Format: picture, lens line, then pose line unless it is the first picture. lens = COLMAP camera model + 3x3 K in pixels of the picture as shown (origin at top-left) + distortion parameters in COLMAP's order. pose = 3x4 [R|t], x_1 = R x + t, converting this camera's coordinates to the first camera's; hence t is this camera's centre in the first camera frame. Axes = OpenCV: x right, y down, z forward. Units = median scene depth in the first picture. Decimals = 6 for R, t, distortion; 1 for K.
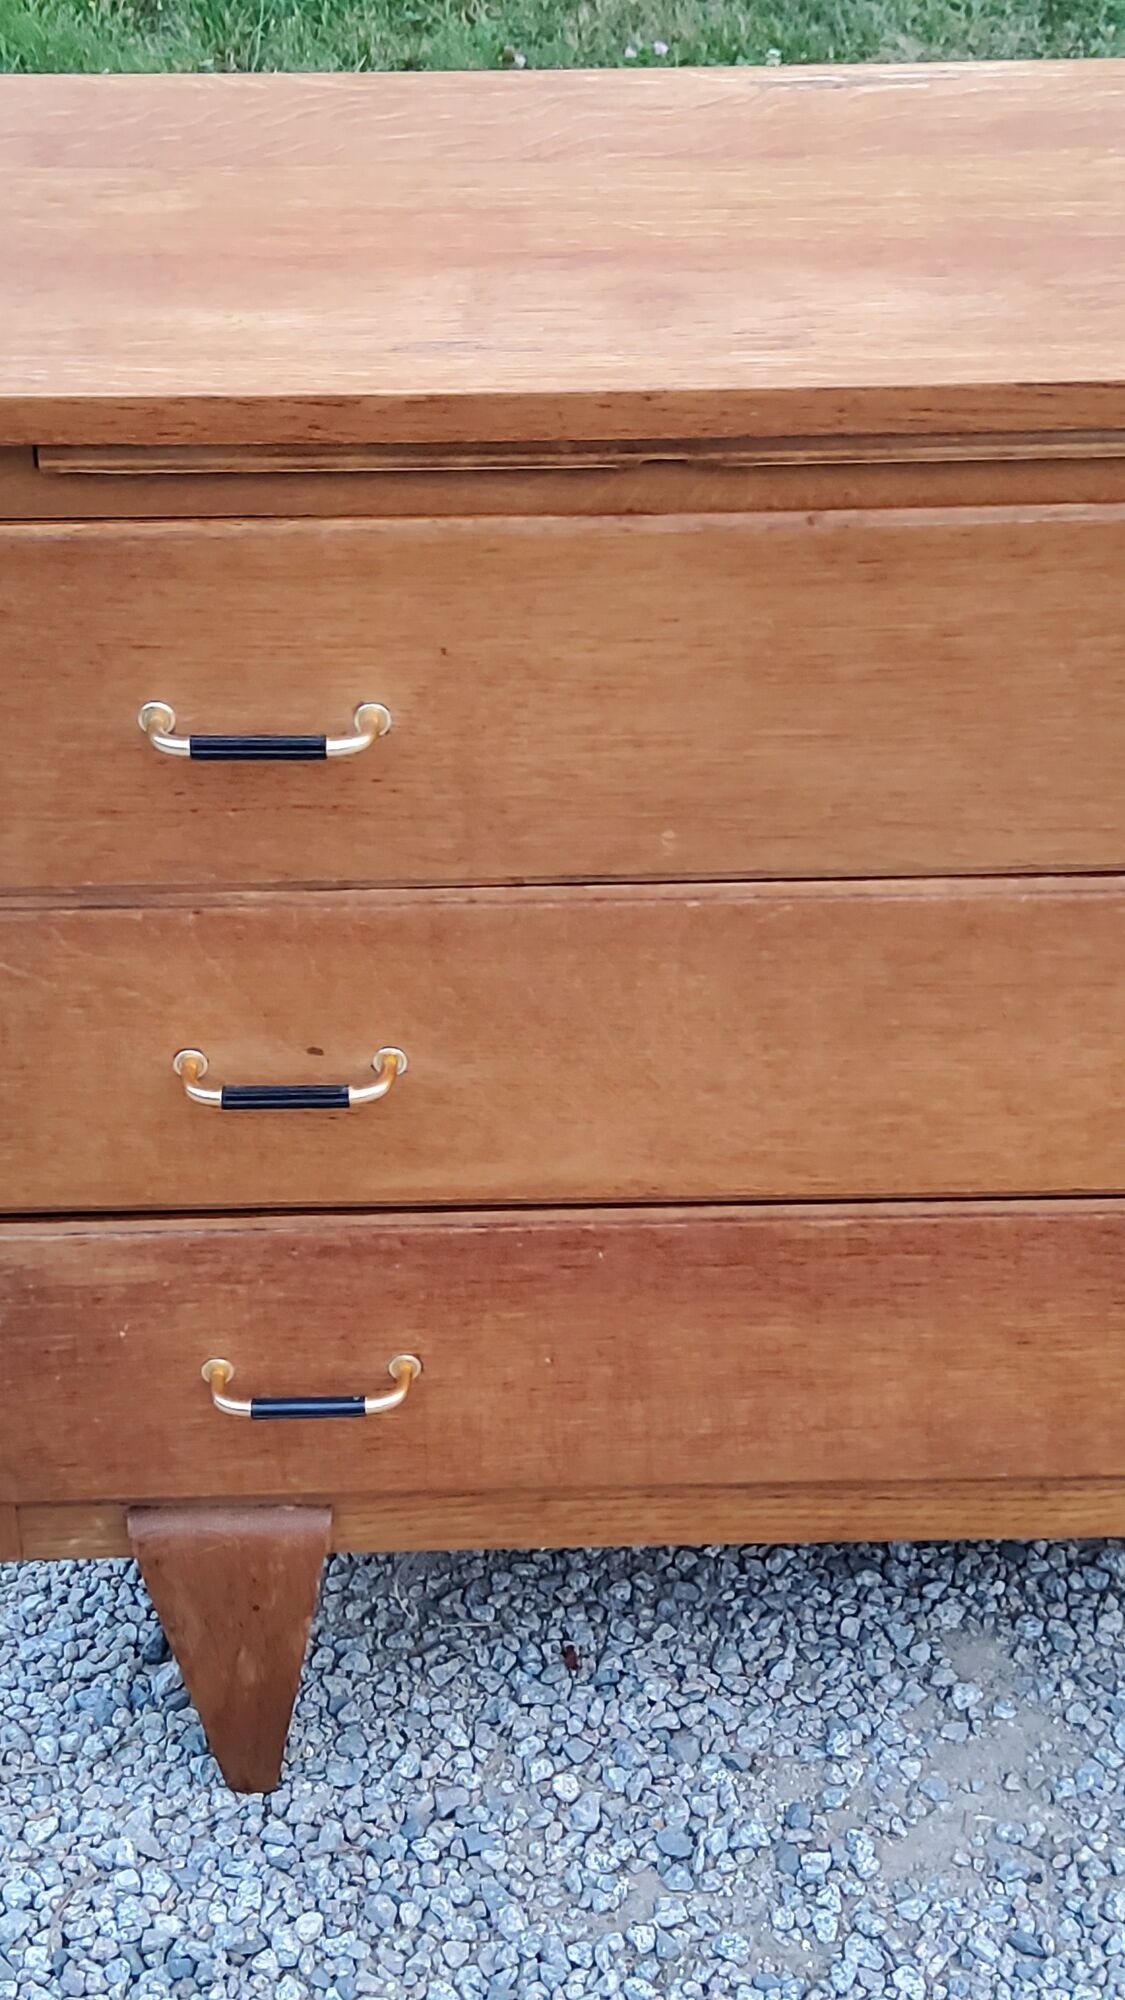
lens RADIAL K [[2984.8, 0, 575.6], [0, 2984.8, 975.0], [0, 0, 1]] dist [0.104366, 0.000000]
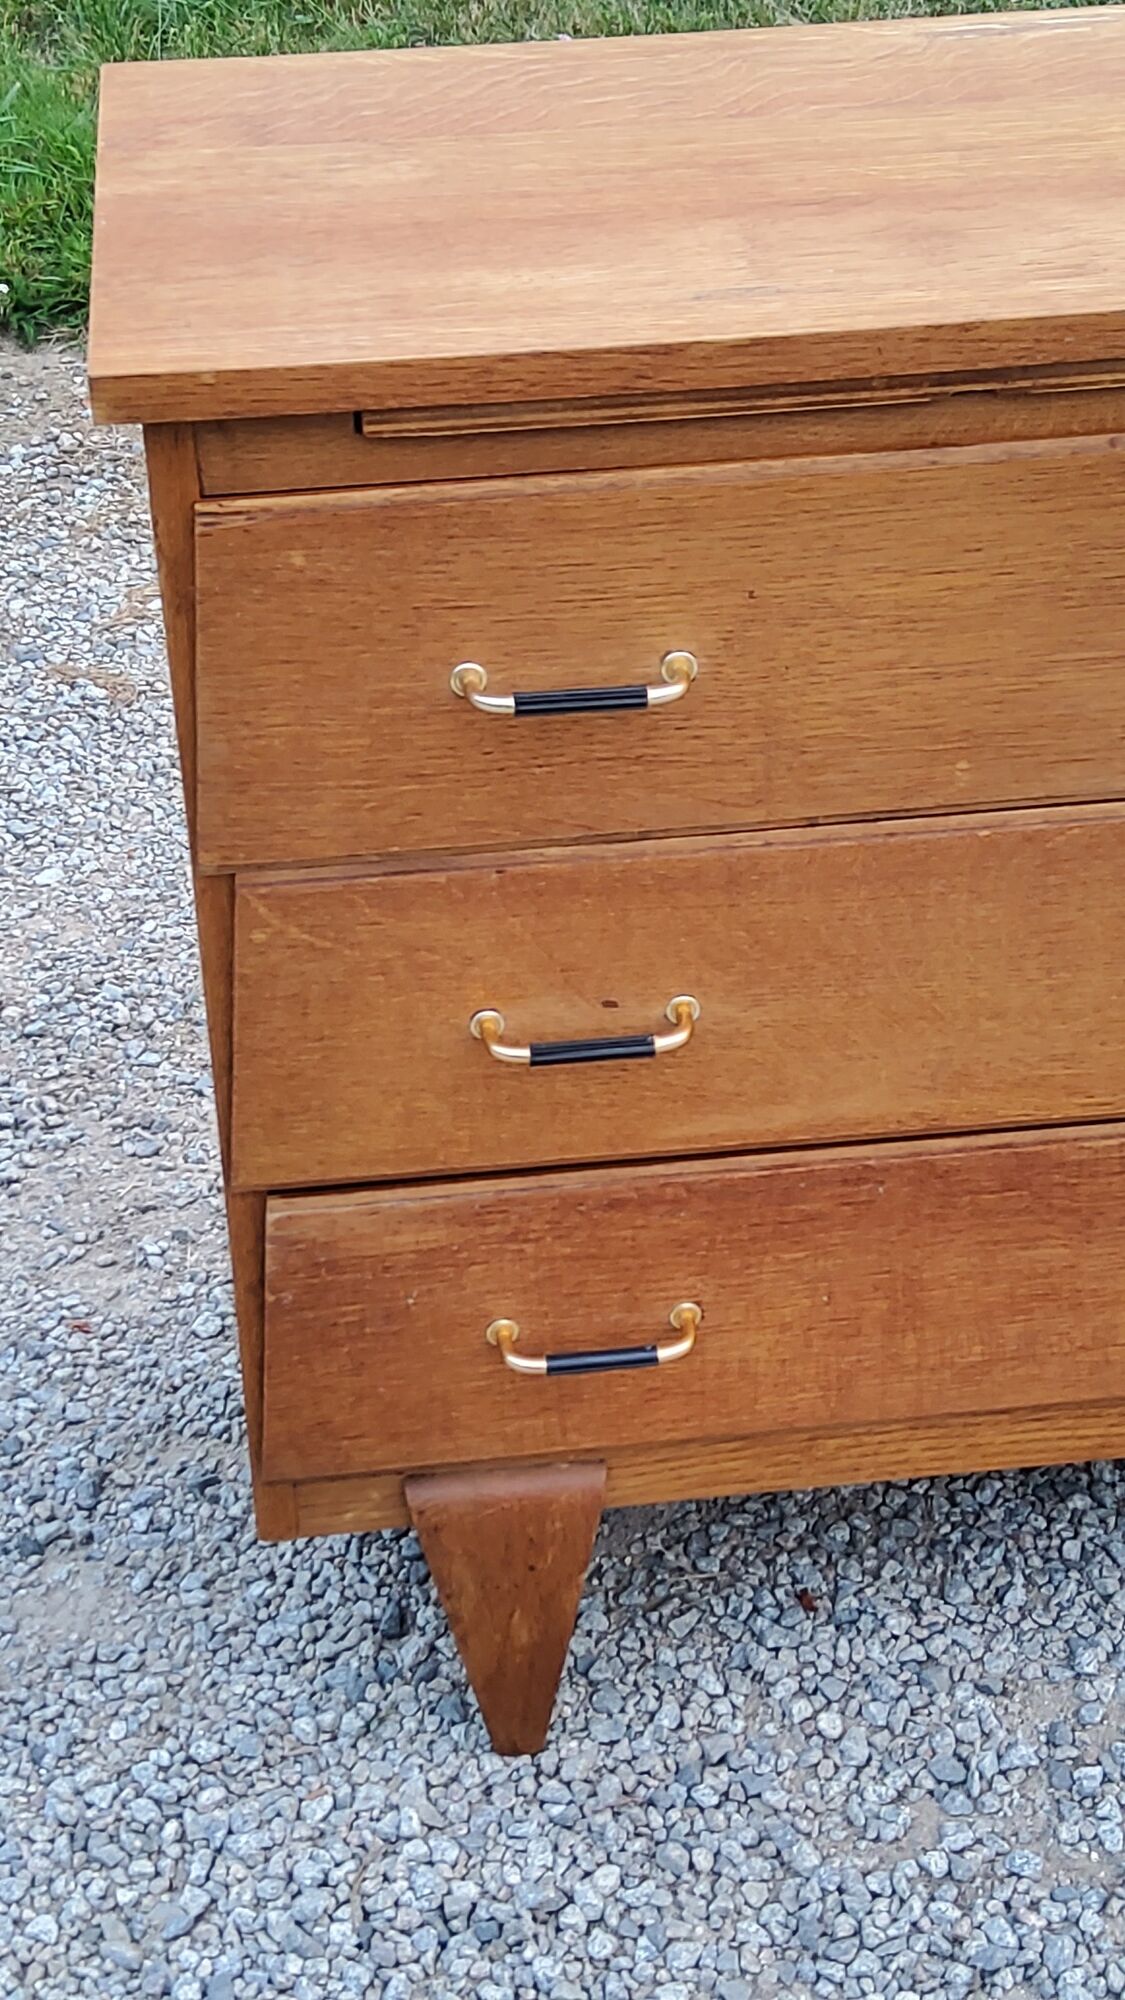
lens RADIAL K [[2984.8, 0, 568.2], [0, 2984.8, 975.2], [0, 0, 1]] dist [0.104366, 0.000000]
pose [[0.995331, -0.065226, 0.071152, -0.169004], [0.065481, 0.997853, -0.001258, 0.015898], [-0.070918, 0.005911, 0.997465, -0.005510]]
